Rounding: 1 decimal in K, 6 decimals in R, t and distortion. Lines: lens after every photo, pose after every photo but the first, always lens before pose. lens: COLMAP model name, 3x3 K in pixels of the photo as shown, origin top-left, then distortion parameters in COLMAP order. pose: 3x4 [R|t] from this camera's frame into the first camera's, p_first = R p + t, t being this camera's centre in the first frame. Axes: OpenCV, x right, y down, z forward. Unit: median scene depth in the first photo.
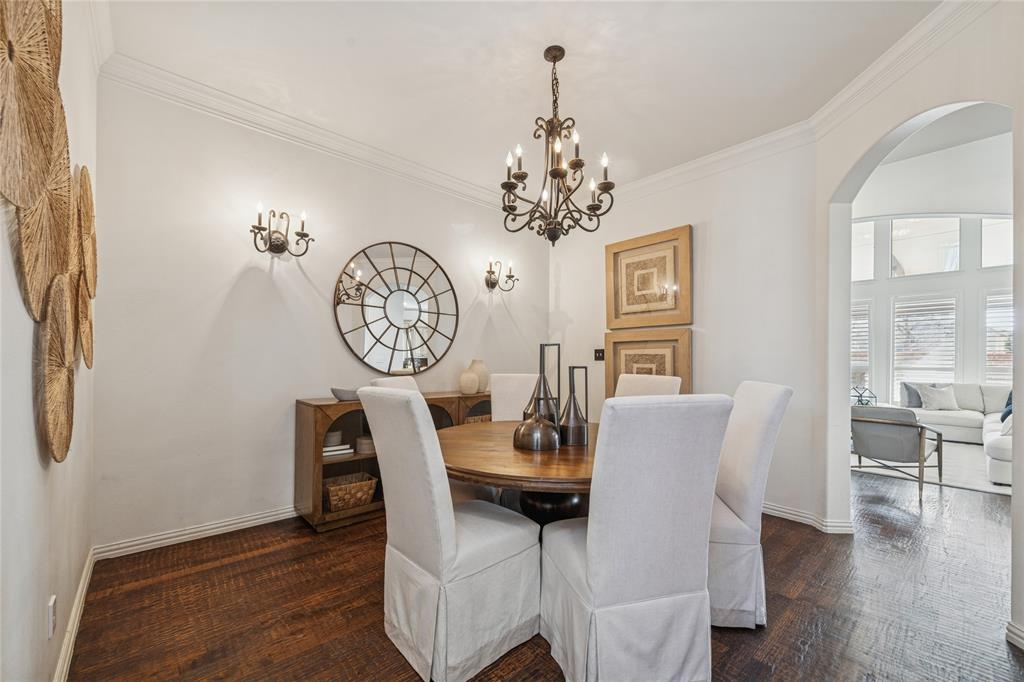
lens RADIAL K [[401.4, 0, 515.7], [0, 401.4, 356.7], [0, 0, 1]] dist [0.009031, -0.002897]
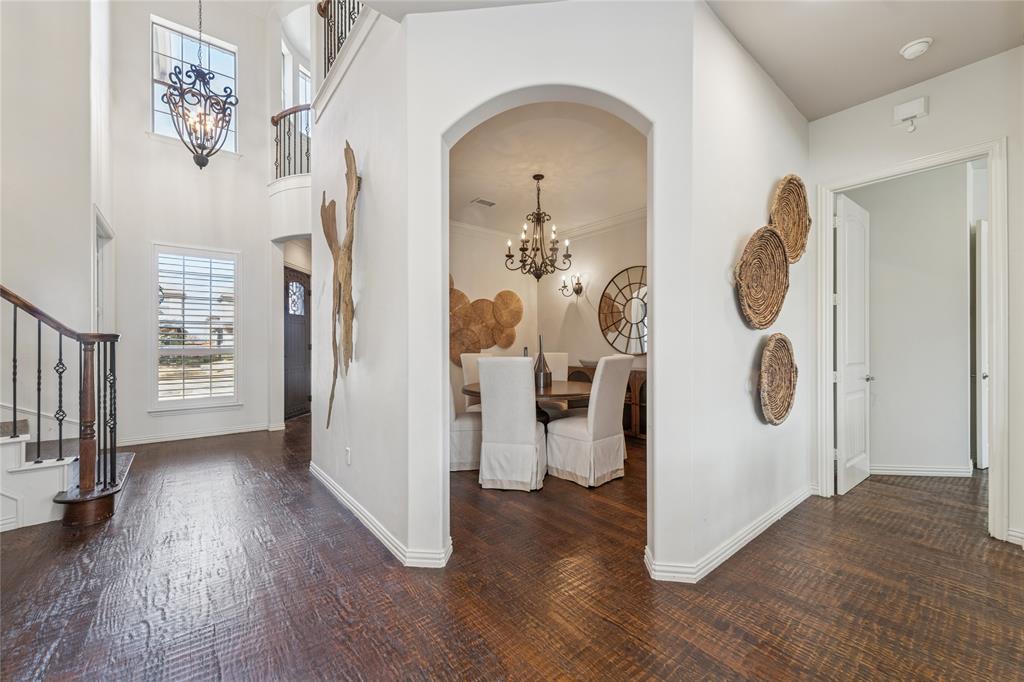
lens RADIAL K [[401.4, 0, 514.2], [0, 401.4, 344.3], [0, 0, 1]] dist [0.009031, -0.002897]
pose [[-0.047087, -0.006519, -0.998870, 1.258844], [0.018758, 0.999797, -0.007409, 0.009620], [0.998715, -0.019085, -0.046955, 0.634473]]
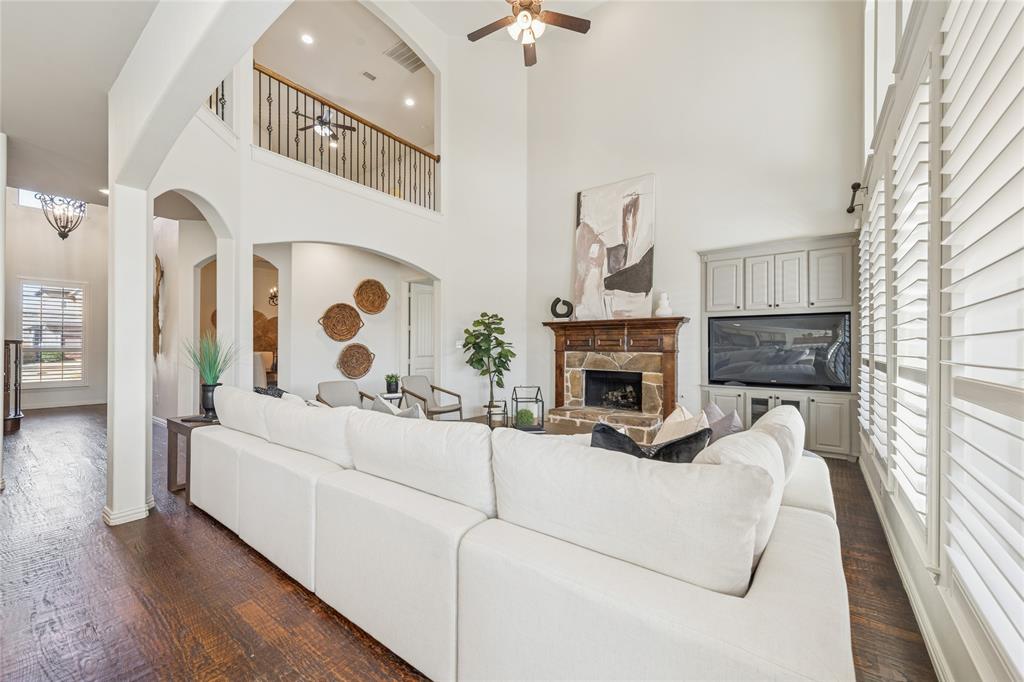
lens RADIAL K [[401.4, 0, 512.7], [0, 401.4, 344.1], [0, 0, 1]] dist [0.009031, -0.002897]
pose [[0.192622, -0.010241, -0.981220, 2.037044], [0.012260, 0.999893, -0.008029, 0.017746], [0.981196, -0.010484, 0.192727, 1.147557]]
